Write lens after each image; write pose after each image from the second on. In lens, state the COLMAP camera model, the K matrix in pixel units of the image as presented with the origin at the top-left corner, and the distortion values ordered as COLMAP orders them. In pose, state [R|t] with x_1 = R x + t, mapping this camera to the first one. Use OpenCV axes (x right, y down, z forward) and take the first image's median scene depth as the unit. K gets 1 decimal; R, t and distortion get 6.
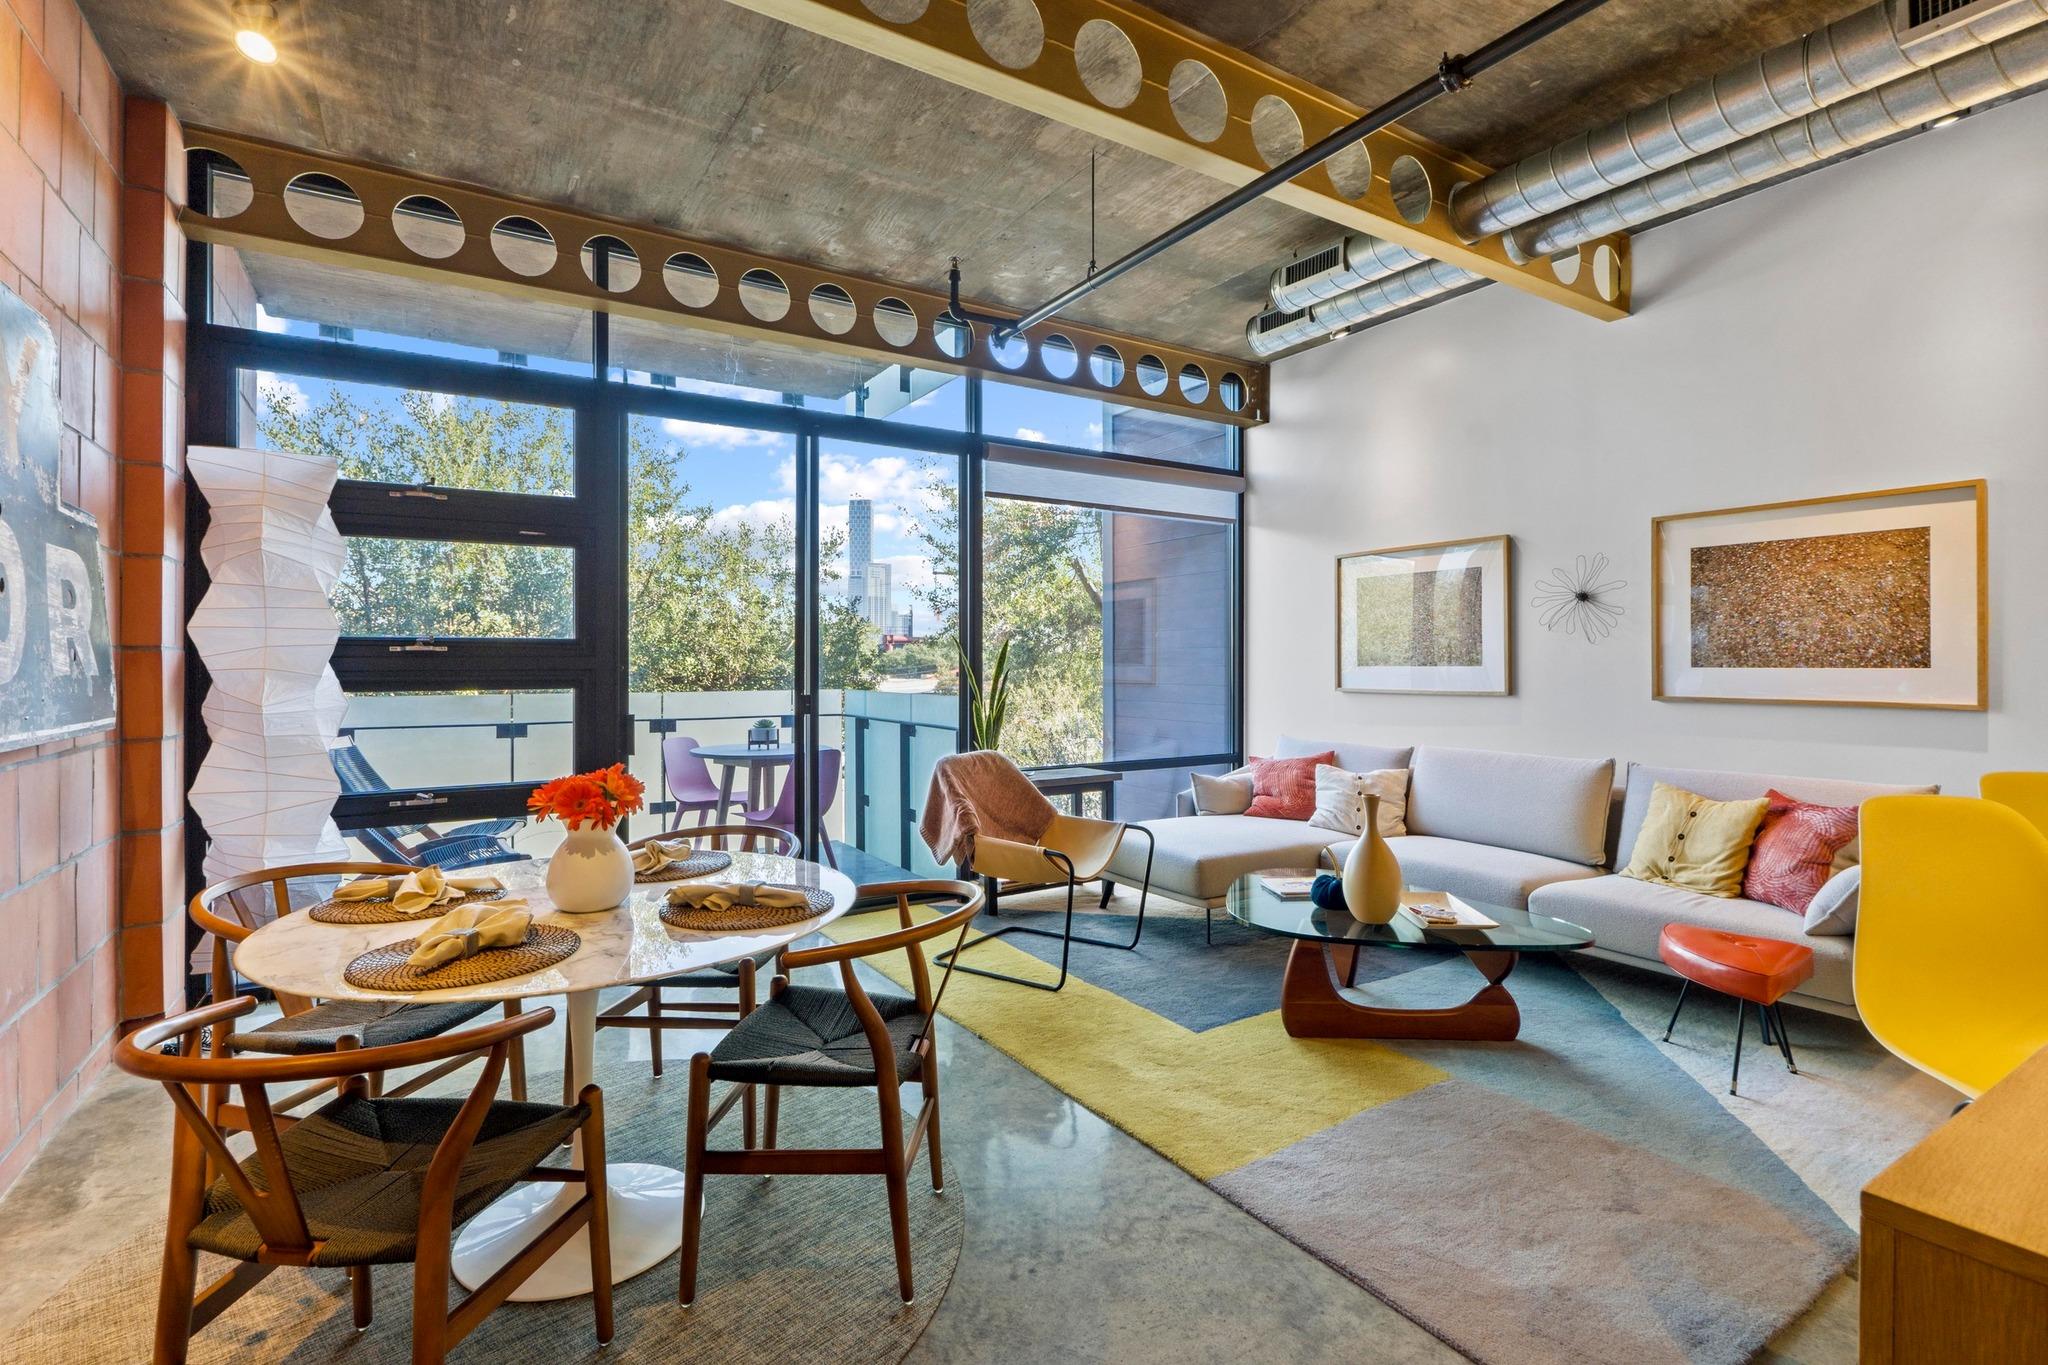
lens RADIAL K [[964.3, 0, 1028.4], [0, 964.3, 671.7], [0, 0, 1]] dist [0.000413, -0.000226]
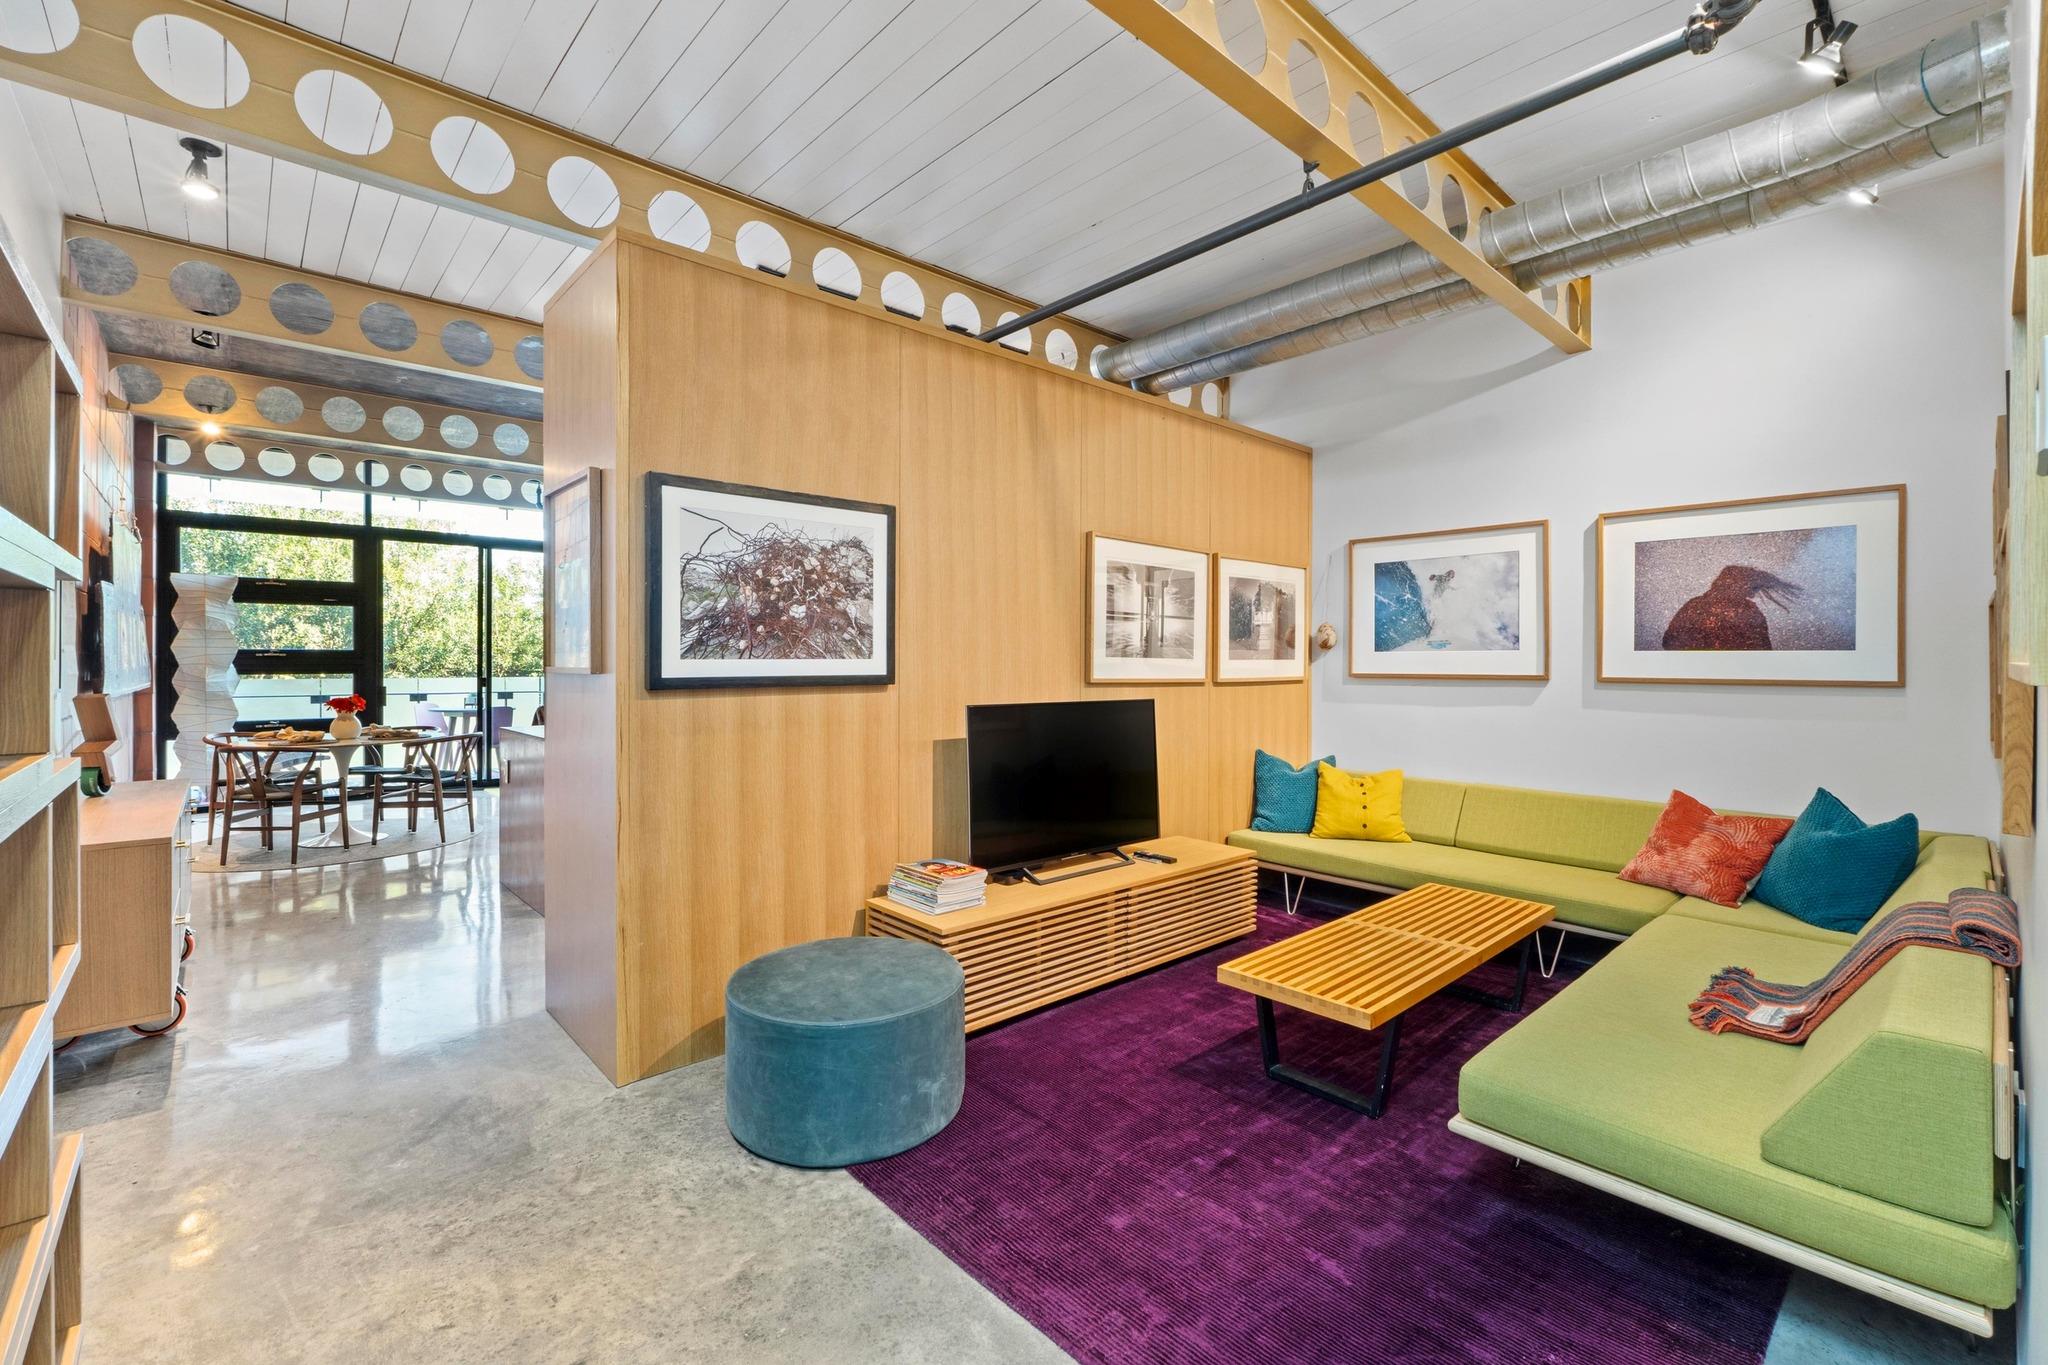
lens RADIAL K [[880.5, 0, 1019.6], [0, 880.5, 673.5], [0, 0, 1]] dist [-0.001690, 0.000021]
pose [[0.984173, 0.001988, 0.177197, 0.613067], [-0.003113, 0.999977, 0.006071, 0.001286], [-0.177181, -0.006527, 0.984157, -1.134507]]
